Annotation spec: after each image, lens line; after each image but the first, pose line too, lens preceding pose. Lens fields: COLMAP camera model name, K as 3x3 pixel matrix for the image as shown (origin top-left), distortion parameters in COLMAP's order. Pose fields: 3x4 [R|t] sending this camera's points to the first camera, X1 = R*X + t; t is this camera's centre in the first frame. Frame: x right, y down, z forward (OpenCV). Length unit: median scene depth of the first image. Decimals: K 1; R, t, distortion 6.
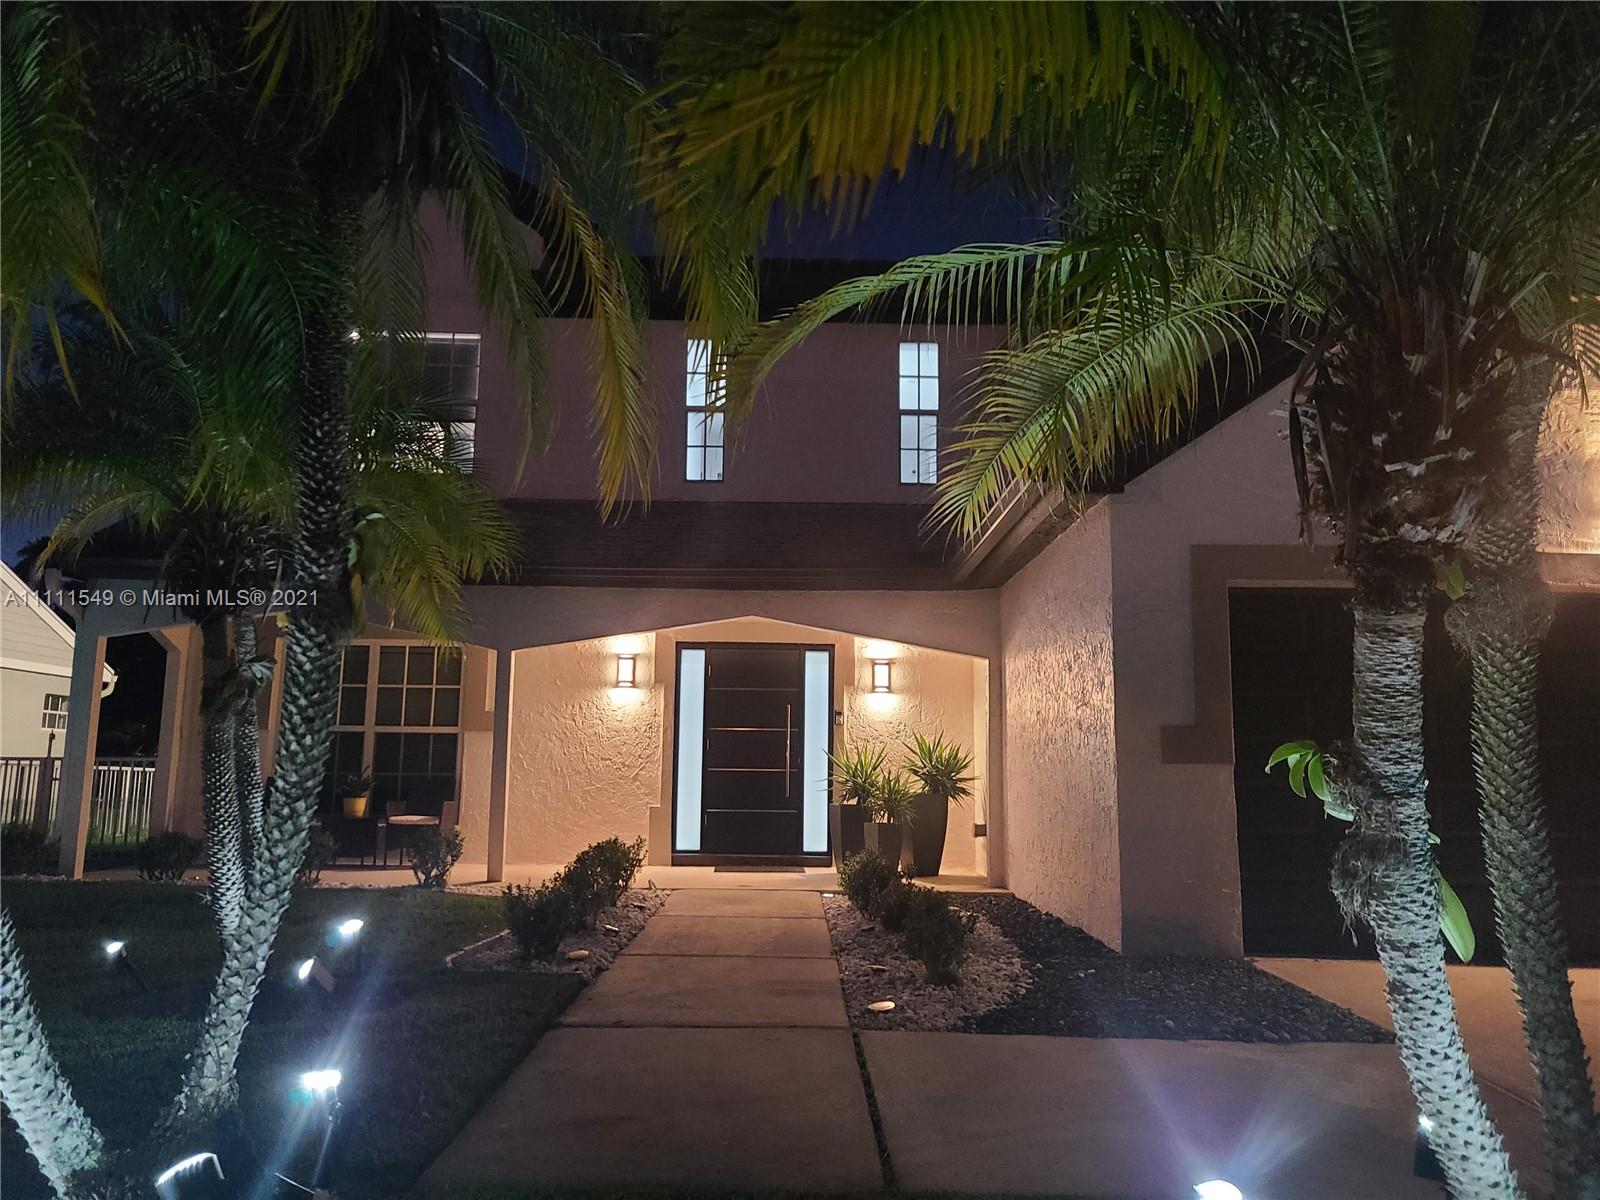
lens RADIAL K [[1215.5, 0, 792.0], [0, 1215.5, 602.3], [0, 0, 1]] dist [0.041689, -0.000075]
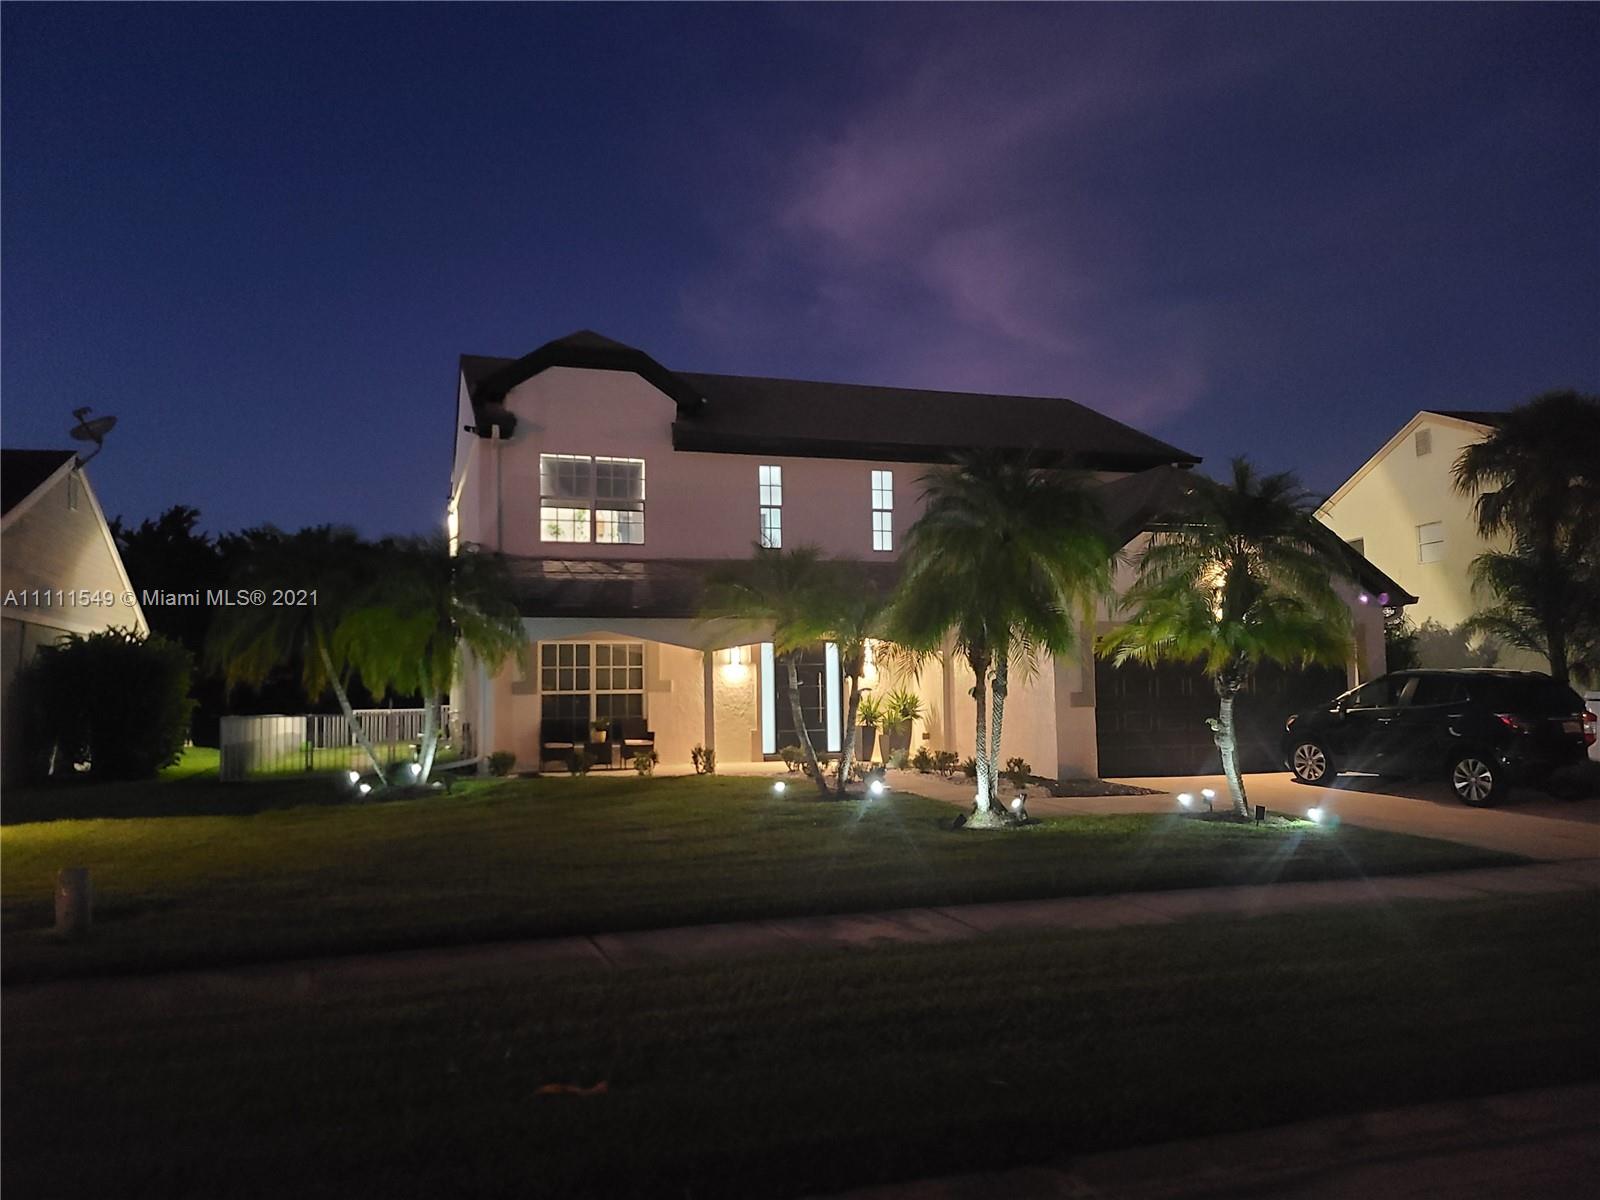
lens RADIAL K [[1215.5, 0, 793.5], [0, 1215.5, 605.1], [0, 0, 1]] dist [0.041689, -0.000075]
pose [[0.950428, -0.005348, 0.310897, -0.640242], [-0.018108, 0.997203, 0.072513, -0.157678], [-0.310415, -0.074548, 0.947673, -0.753492]]
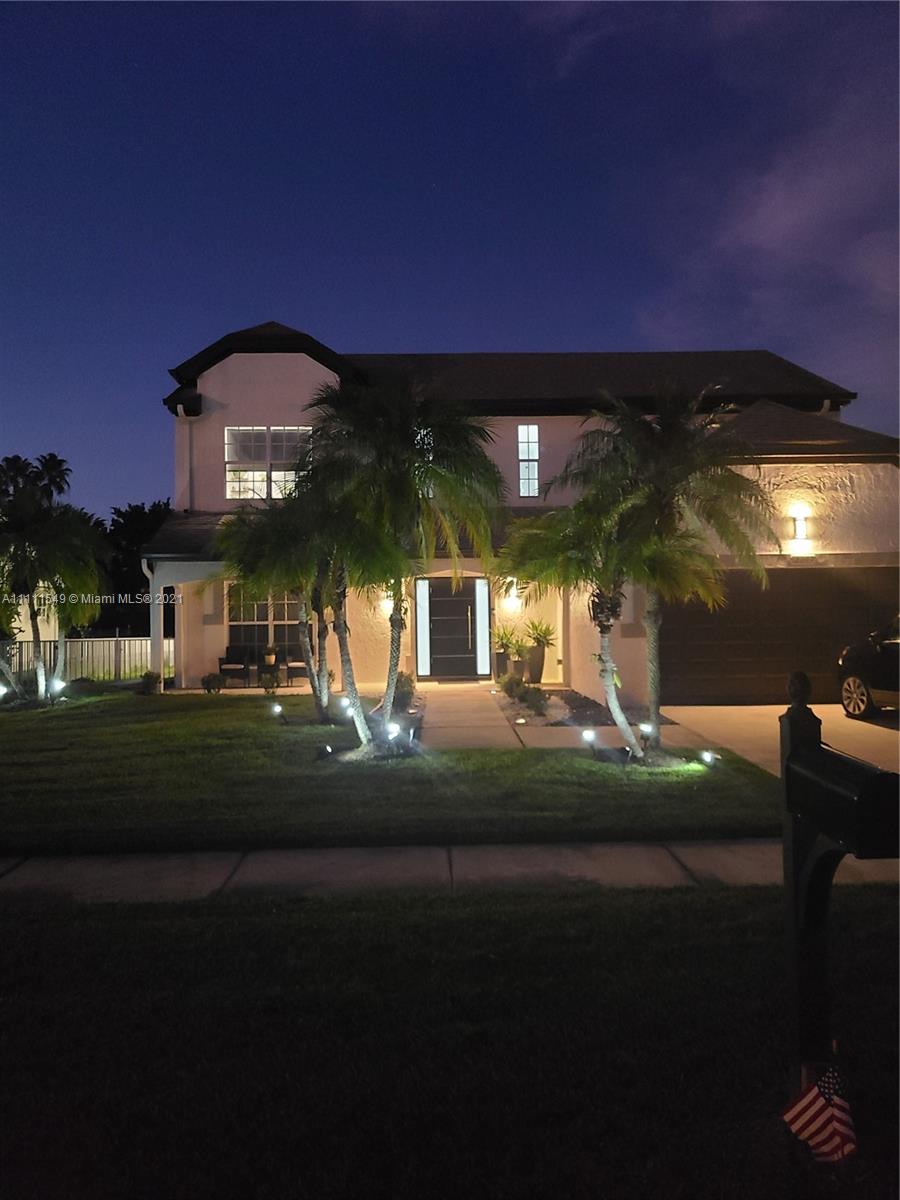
lens RADIAL K [[911.6, 0, 456.5], [0, 911.6, 596.6], [0, 0, 1]] dist [0.041689, -0.000075]
pose [[0.999378, -0.028718, 0.020487, -0.059421], [0.026114, 0.992706, 0.117696, -0.123231], [-0.023718, -0.117088, 0.992838, -0.589678]]
